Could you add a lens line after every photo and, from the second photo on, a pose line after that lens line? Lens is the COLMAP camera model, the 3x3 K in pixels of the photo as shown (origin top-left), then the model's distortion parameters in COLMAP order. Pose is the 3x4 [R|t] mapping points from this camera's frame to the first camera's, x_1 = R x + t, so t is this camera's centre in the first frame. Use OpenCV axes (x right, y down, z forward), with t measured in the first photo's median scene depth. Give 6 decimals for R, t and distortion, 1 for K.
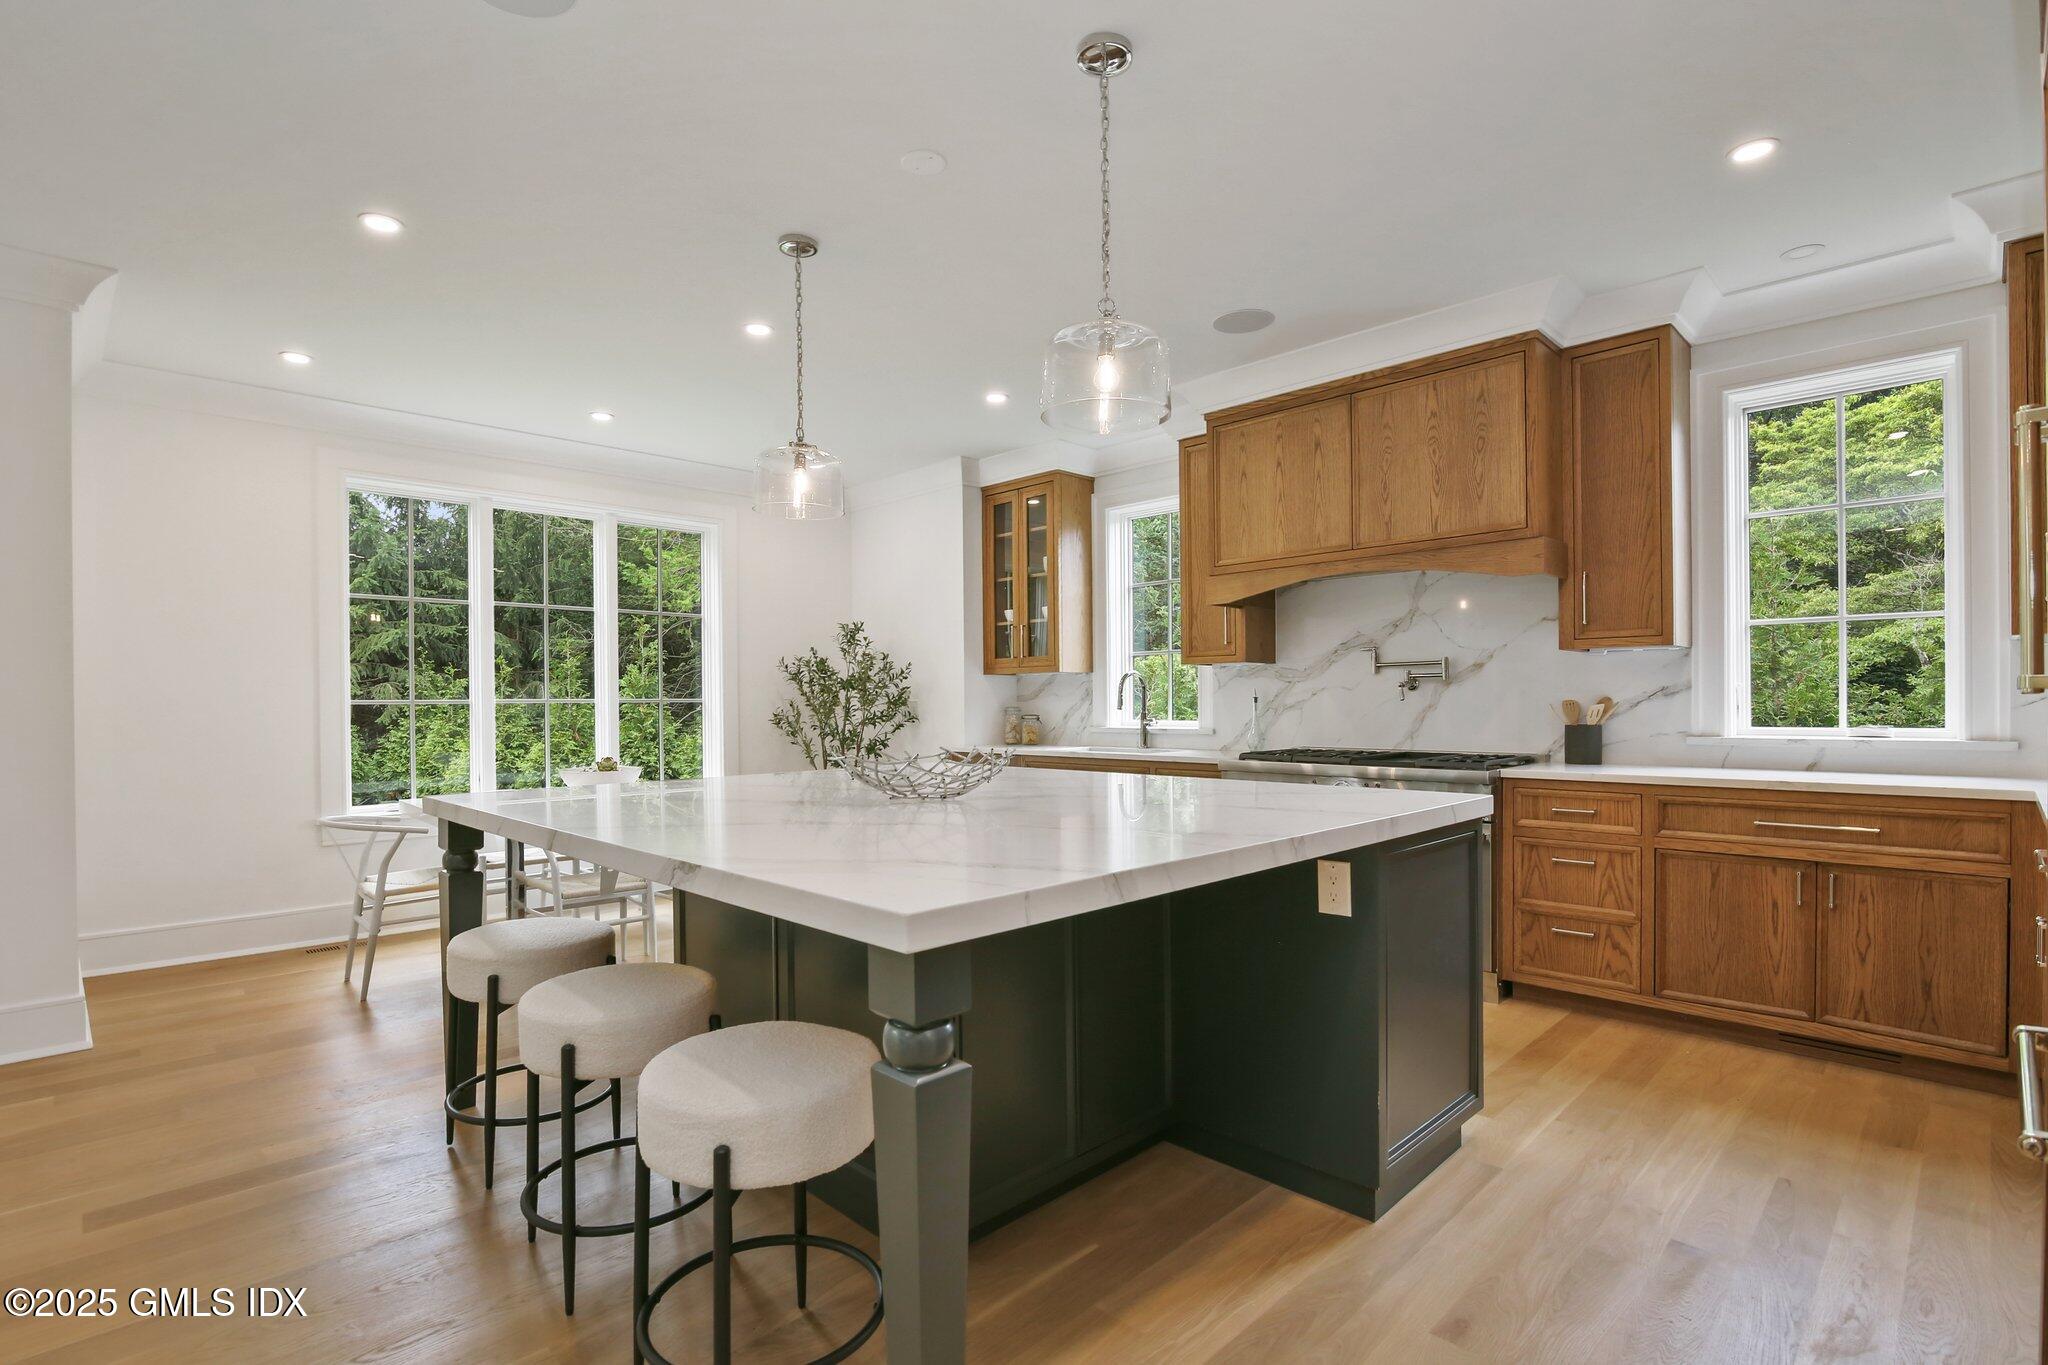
lens RADIAL K [[950.4, 0, 1031.4], [0, 950.4, 698.3], [0, 0, 1]] dist [-0.017701, -0.001166]
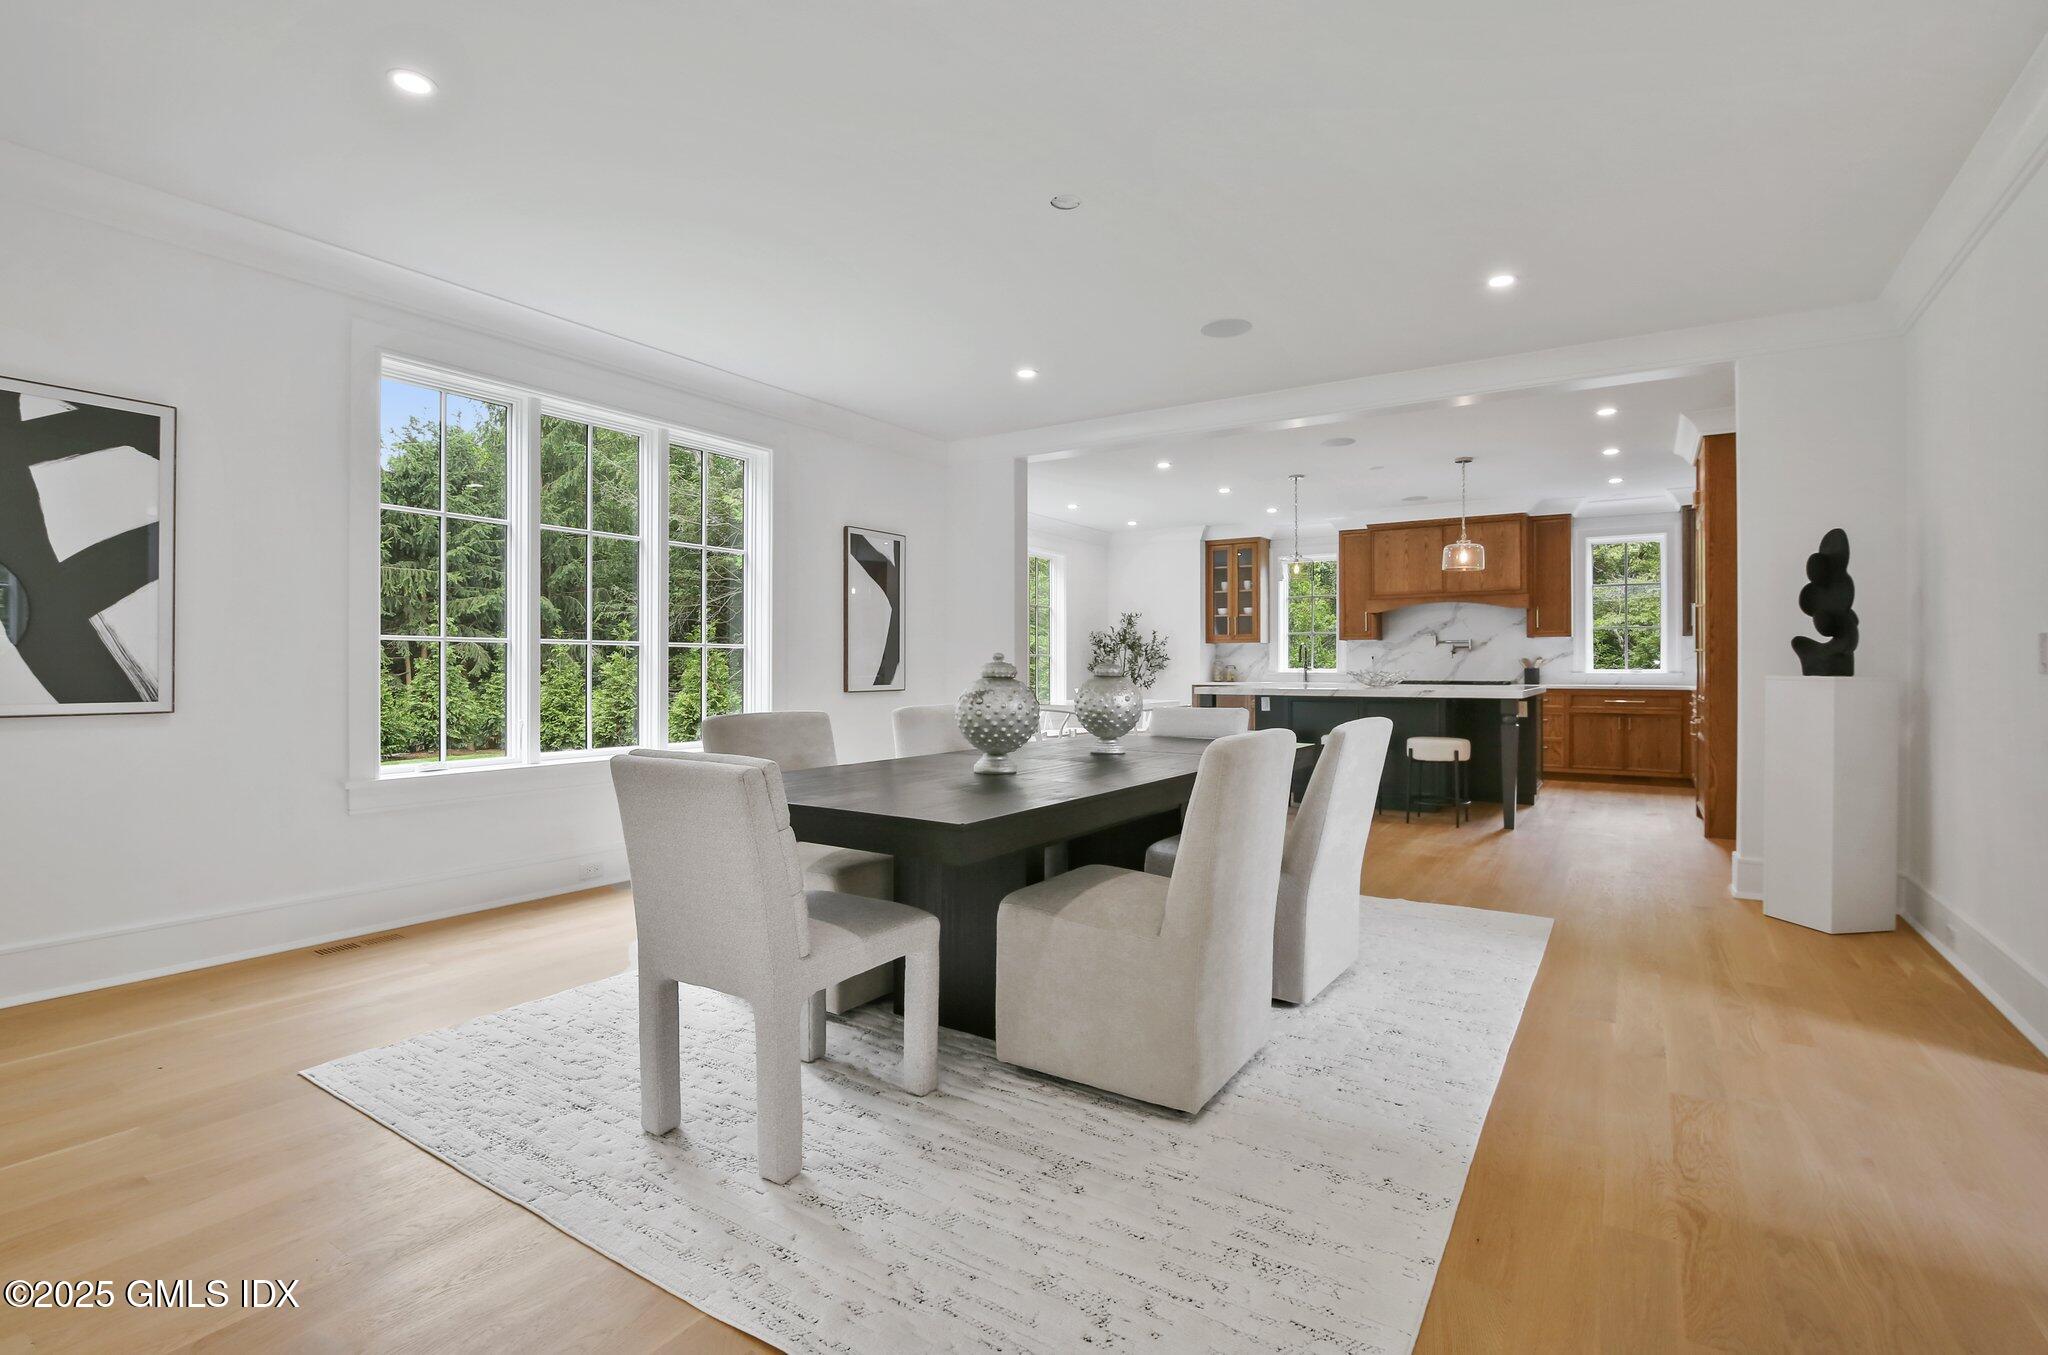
lens RADIAL K [[950.4, 0, 1020.6], [0, 950.4, 669.6], [0, 0, 1]] dist [-0.017701, -0.001166]
pose [[0.974318, -0.001103, 0.225175, -0.994447], [-0.002323, 0.999886, 0.014949, -0.001493], [-0.225165, -0.015088, 0.974204, -0.858272]]
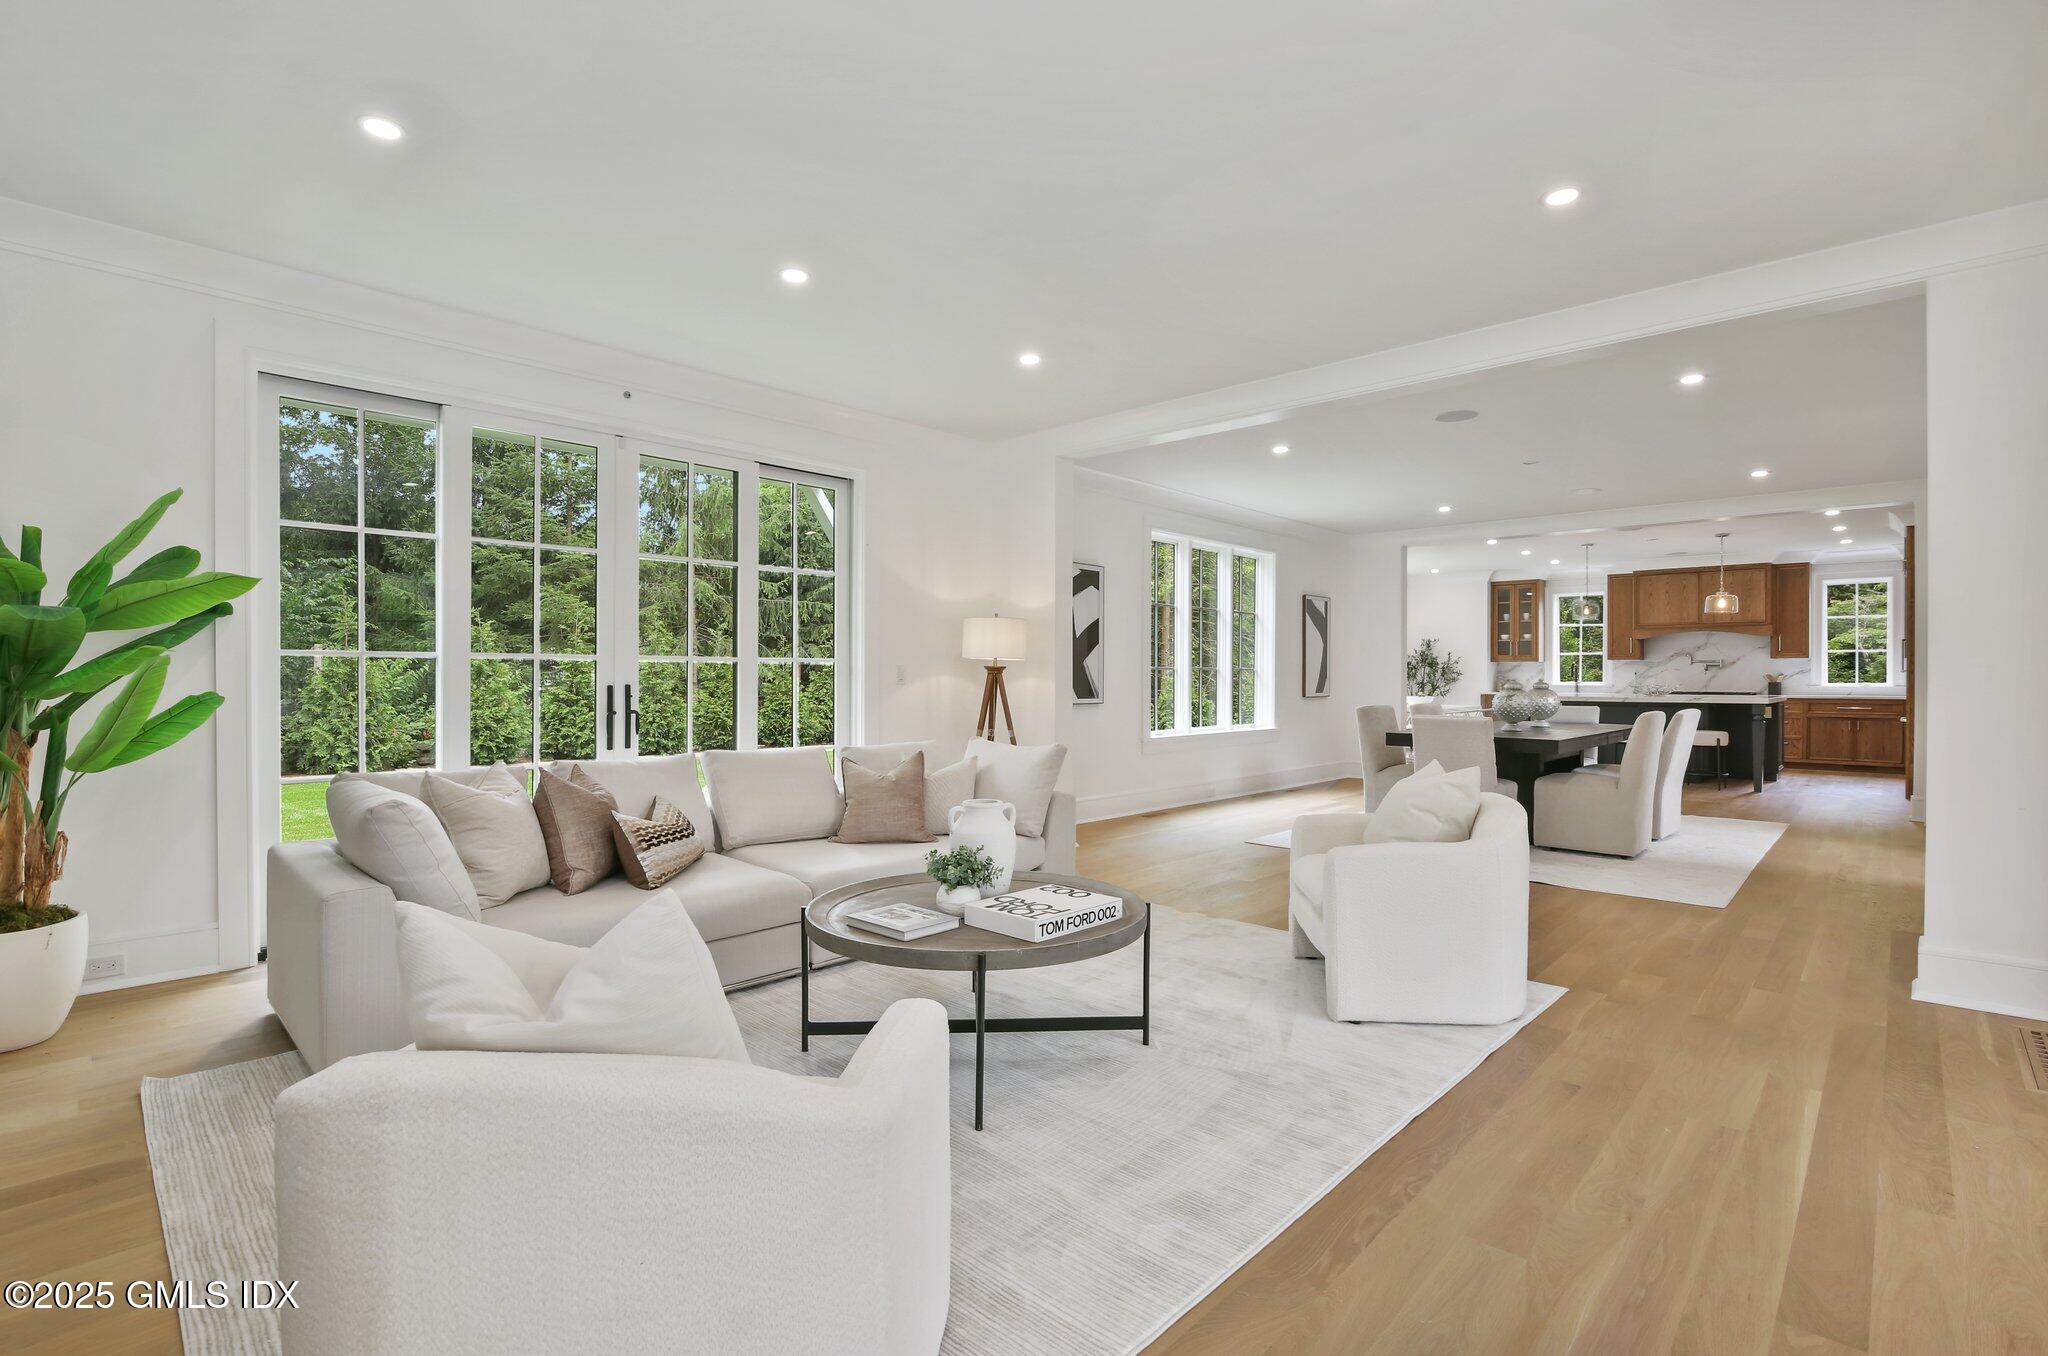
lens RADIAL K [[950.4, 0, 1012.1], [0, 950.4, 683.6], [0, 0, 1]] dist [-0.017701, -0.001166]
pose [[0.999062, 0.000237, 0.043298, -1.639031], [-0.001089, 0.999806, 0.019663, -0.020222], [-0.043285, -0.019692, 0.998869, -1.576864]]
